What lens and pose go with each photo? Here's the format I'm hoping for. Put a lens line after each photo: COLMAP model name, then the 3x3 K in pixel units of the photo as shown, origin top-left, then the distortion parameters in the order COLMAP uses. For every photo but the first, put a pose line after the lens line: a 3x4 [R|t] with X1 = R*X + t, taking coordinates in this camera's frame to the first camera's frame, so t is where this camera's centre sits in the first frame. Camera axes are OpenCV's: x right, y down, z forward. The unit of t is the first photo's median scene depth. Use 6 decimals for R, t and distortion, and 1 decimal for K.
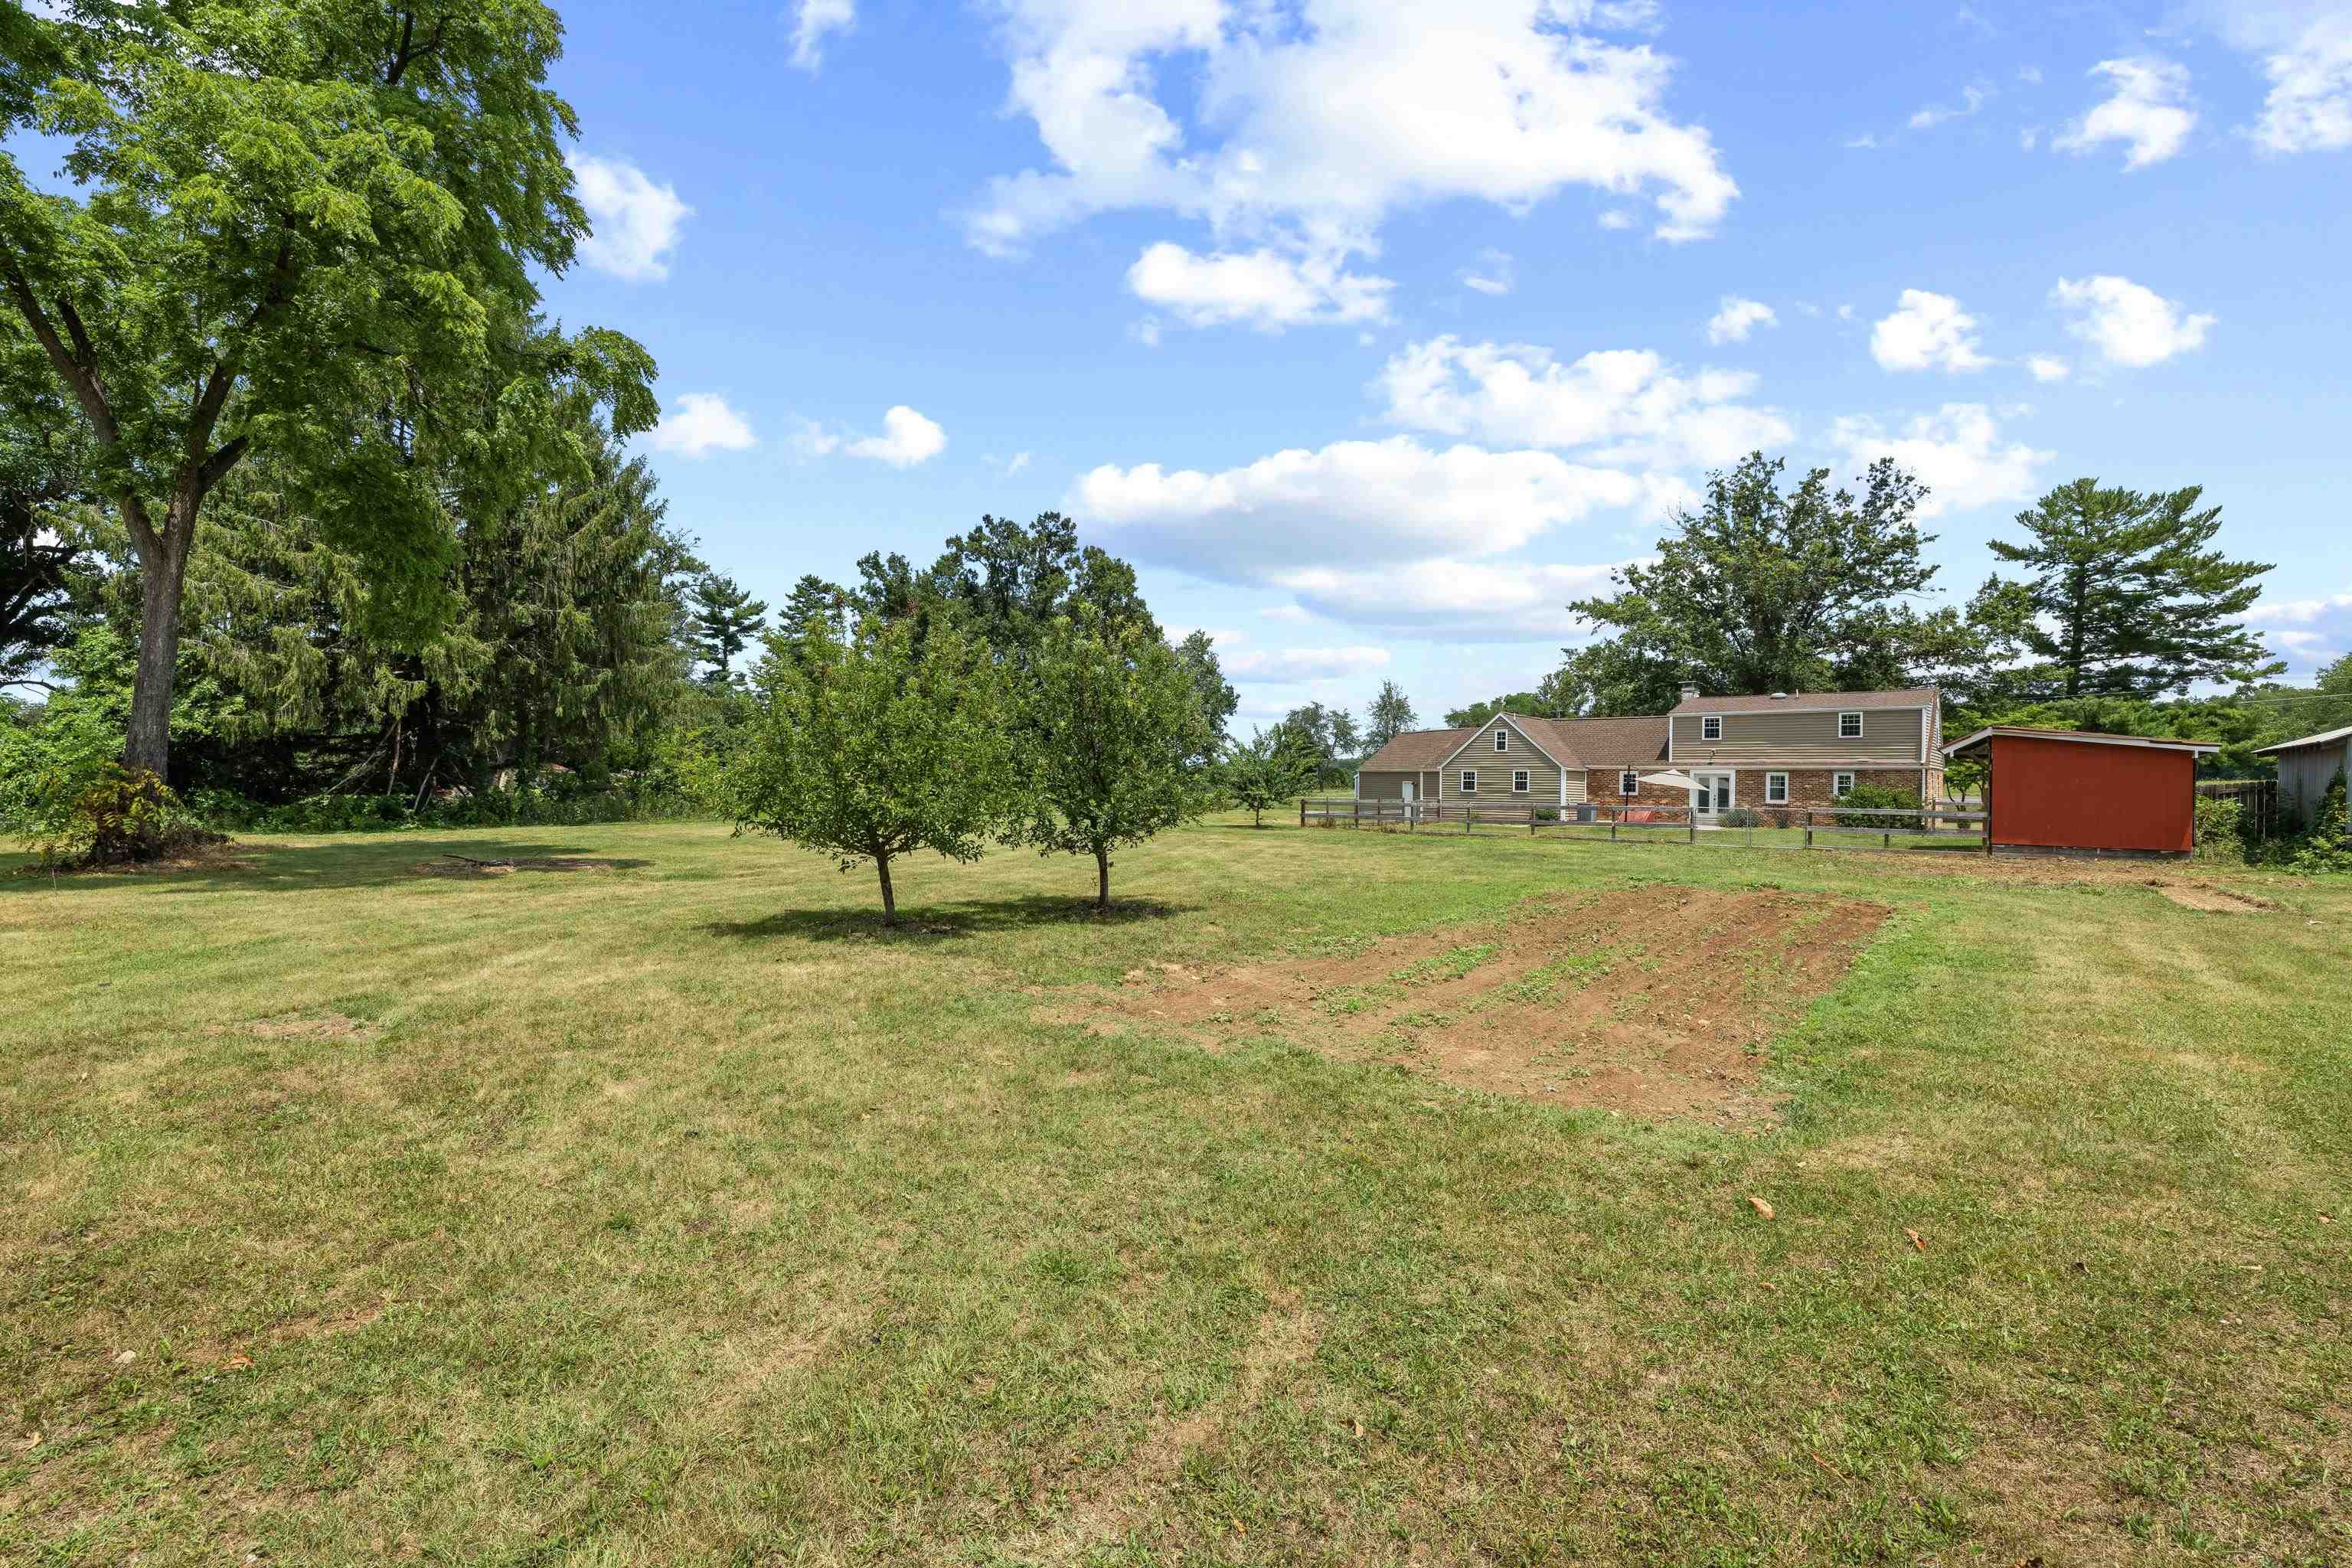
lens RADIAL K [[1006.6, 0, 1175.0], [0, 1006.6, 779.8], [0, 0, 1]] dist [0.000110, 0.000084]
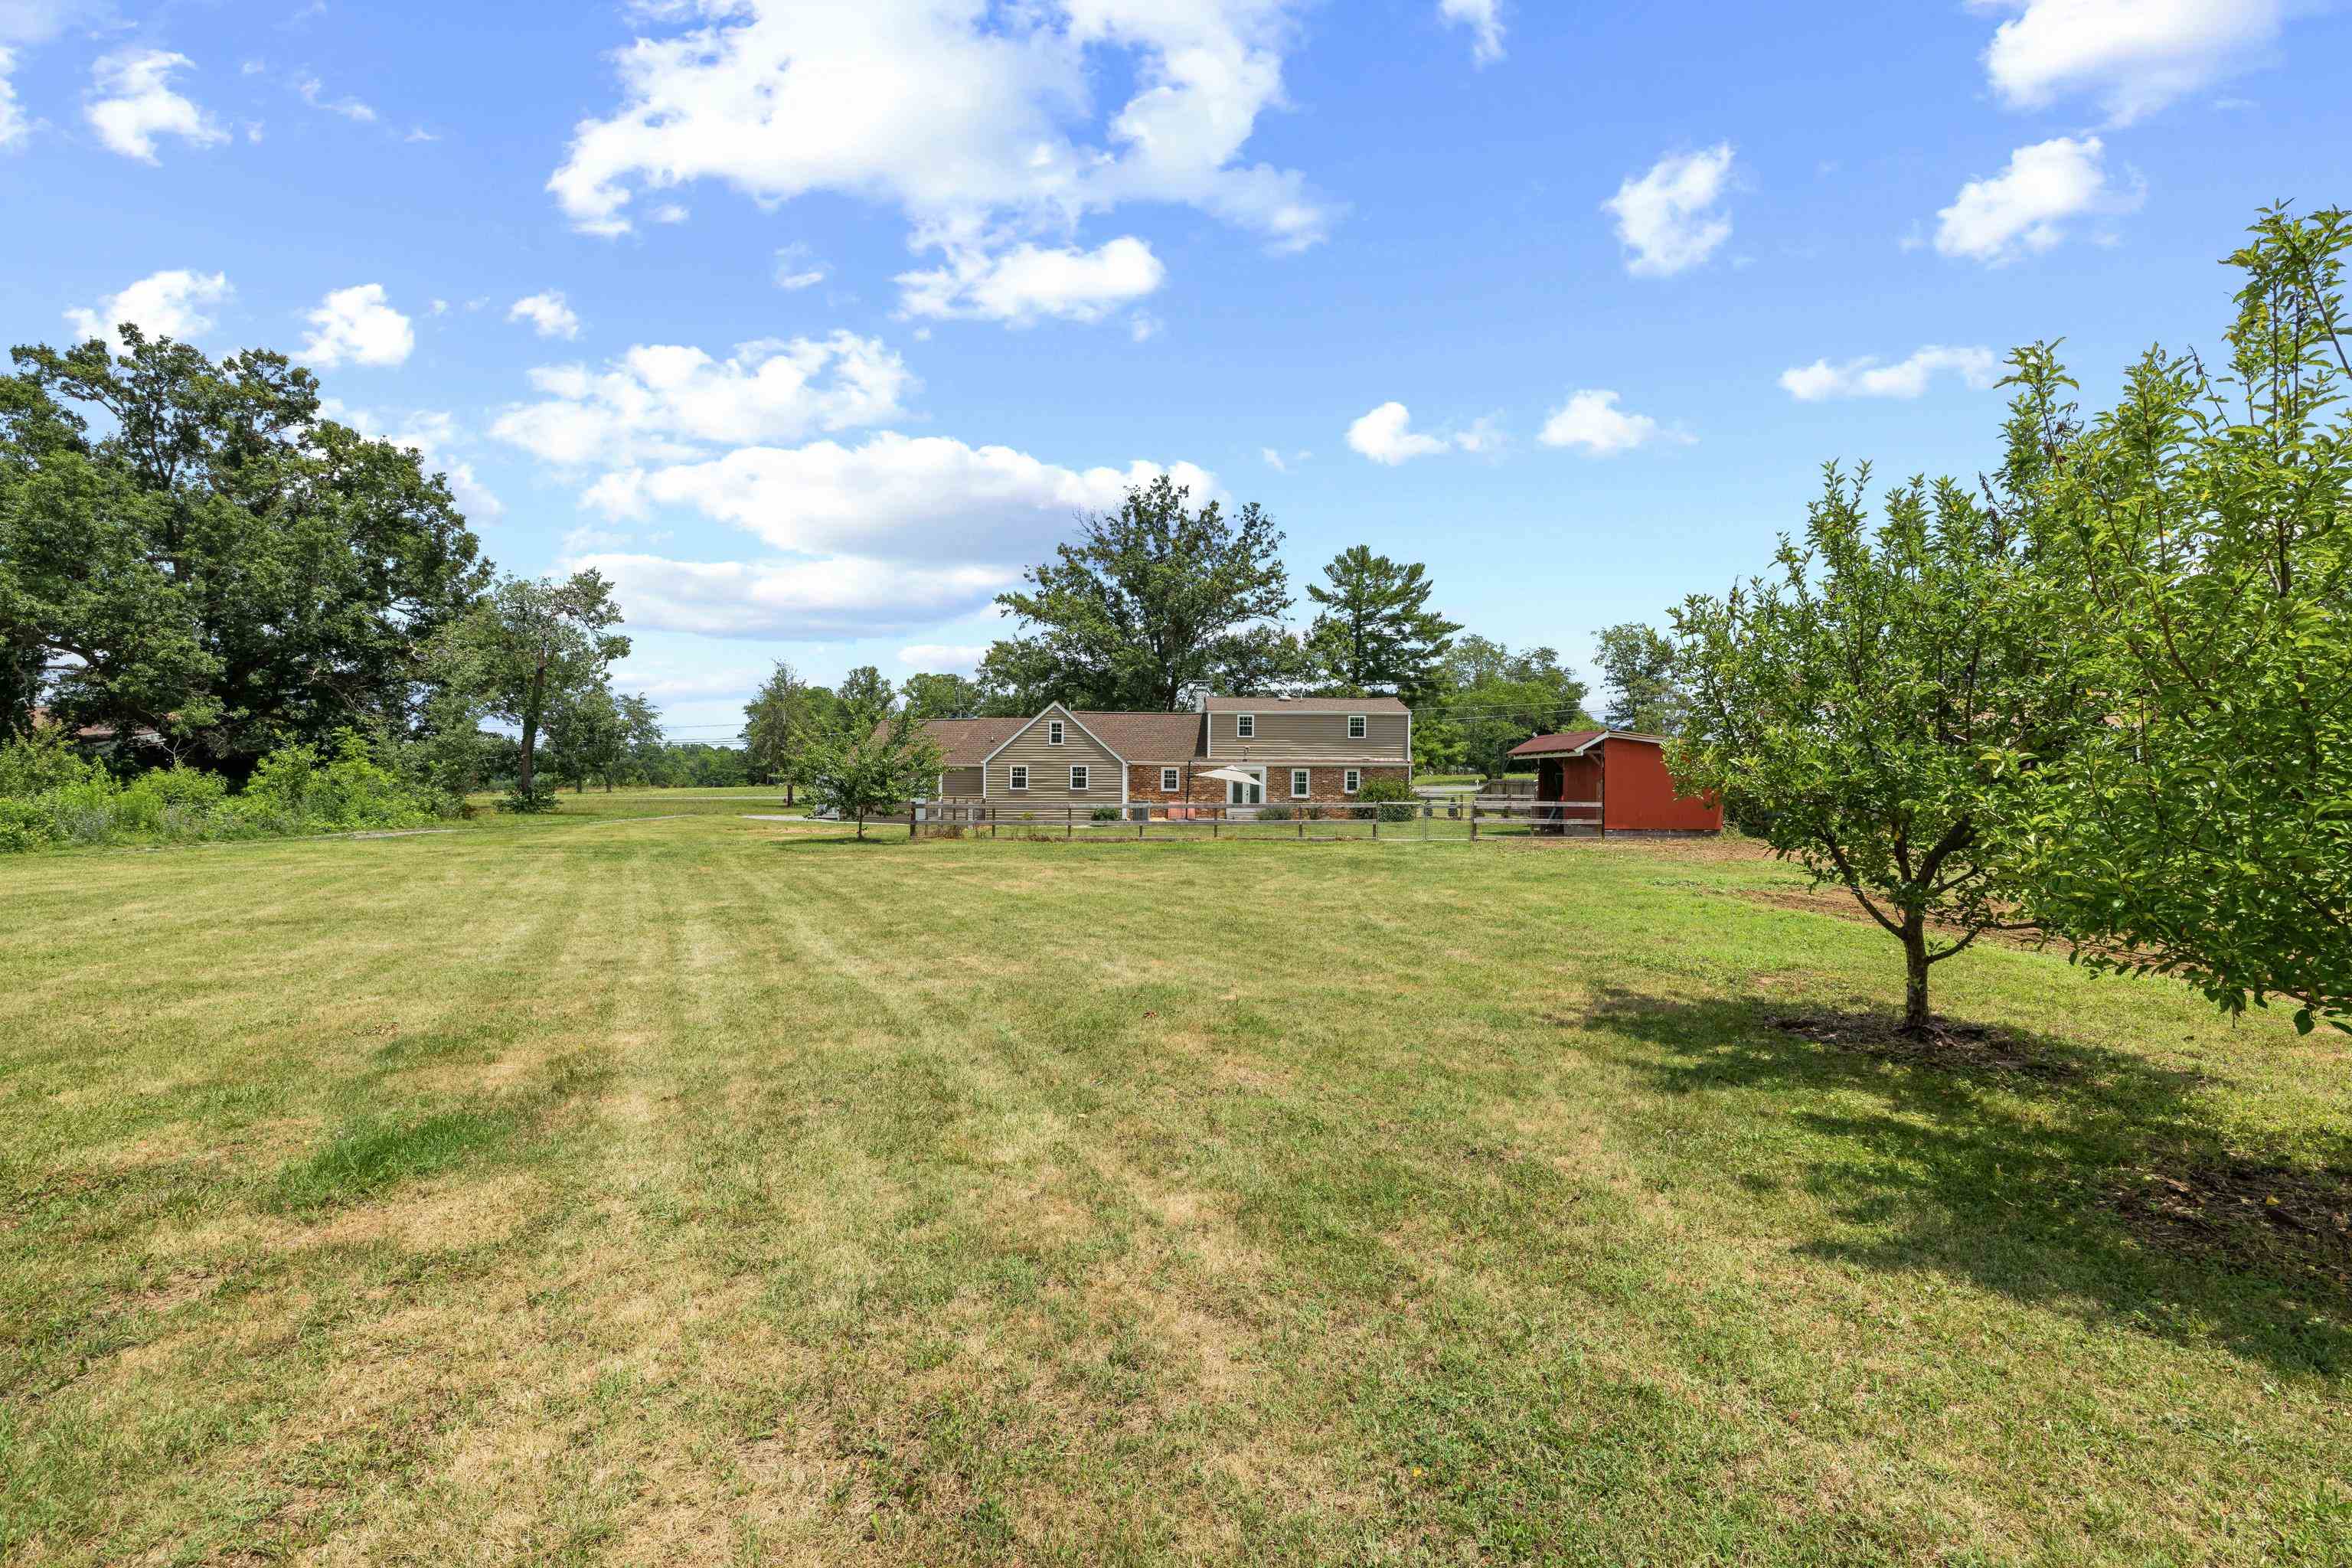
lens RADIAL K [[993.2, 0, 1182.8], [0, 993.2, 781.8], [0, 0, 1]] dist [-0.000073, 0.000149]
pose [[0.744977, -0.005851, 0.667065, -0.137548], [0.001946, 0.999976, 0.006598, -0.000402], [-0.667087, -0.003617, 0.744971, 0.190803]]
